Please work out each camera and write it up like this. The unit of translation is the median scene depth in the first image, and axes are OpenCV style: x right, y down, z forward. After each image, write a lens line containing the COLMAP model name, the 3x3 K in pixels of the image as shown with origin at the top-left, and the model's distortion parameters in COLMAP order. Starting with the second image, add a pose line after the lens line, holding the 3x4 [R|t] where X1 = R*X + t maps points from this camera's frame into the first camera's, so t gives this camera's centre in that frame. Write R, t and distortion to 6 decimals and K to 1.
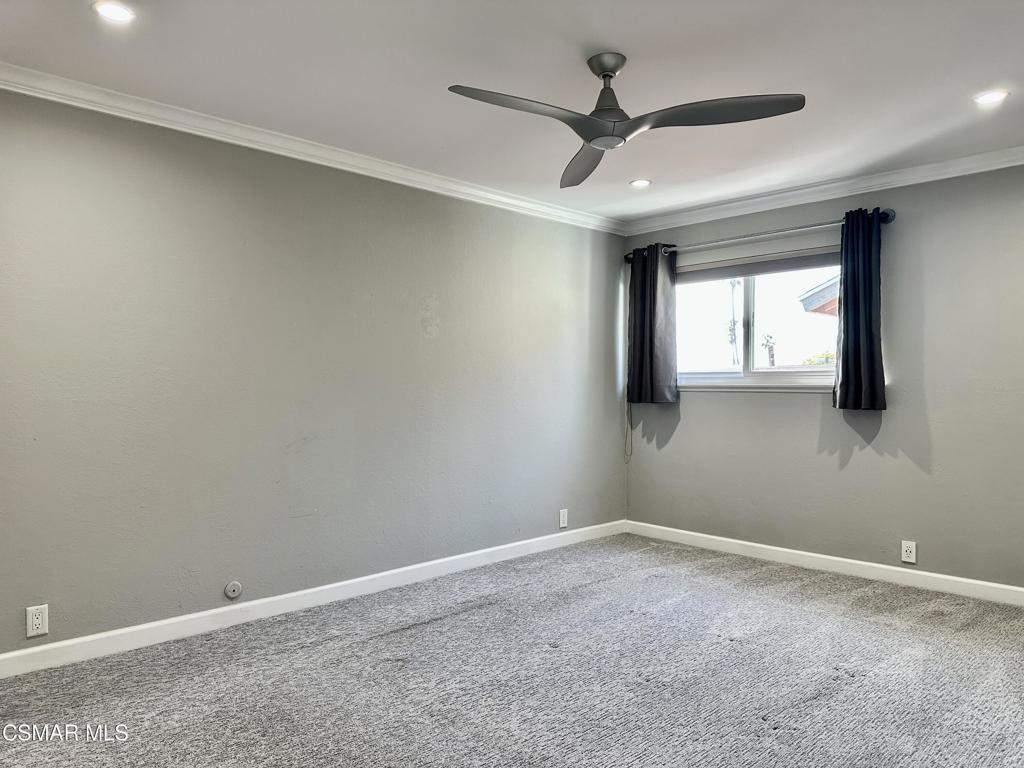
lens RADIAL K [[734.9, 0, 511.9], [0, 734.9, 381.8], [0, 0, 1]] dist [0.081853, -0.093694]
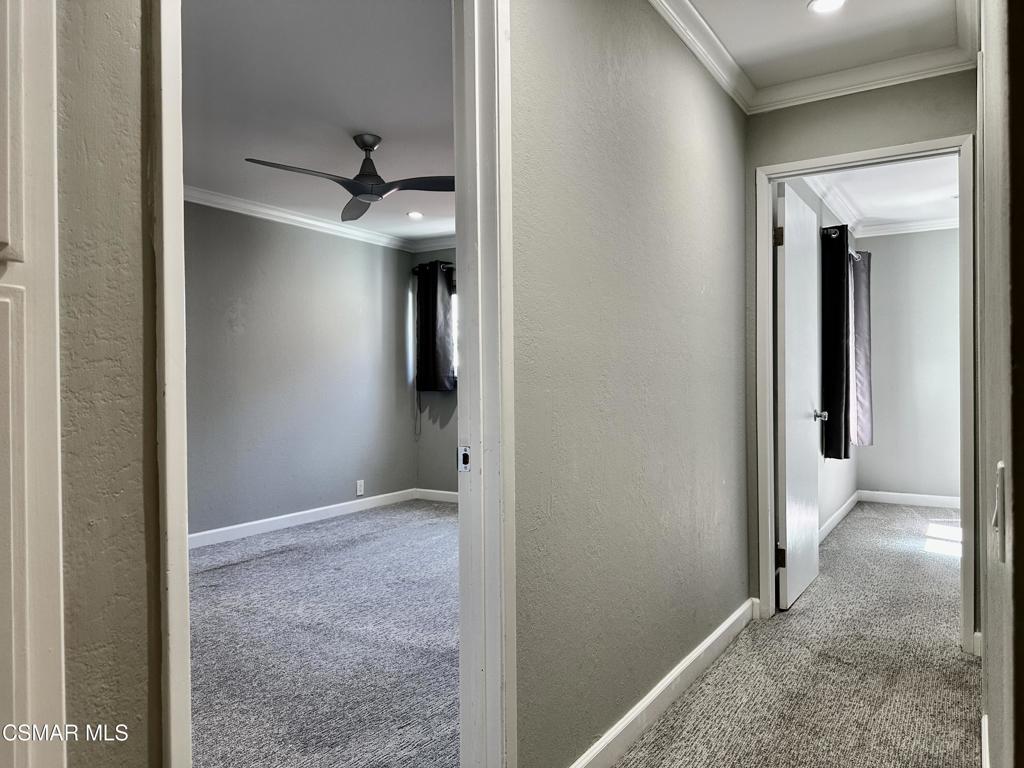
lens RADIAL K [[712.7, 0, 512.0], [0, 712.7, 384.0], [0, 0, 1]] dist [0.161458, -0.299771]
pose [[0.970260, -0.013428, 0.241694, 0.035469], [0.011446, 0.999888, 0.009604, 0.009571], [-0.241796, -0.006552, 0.970305, -0.237144]]
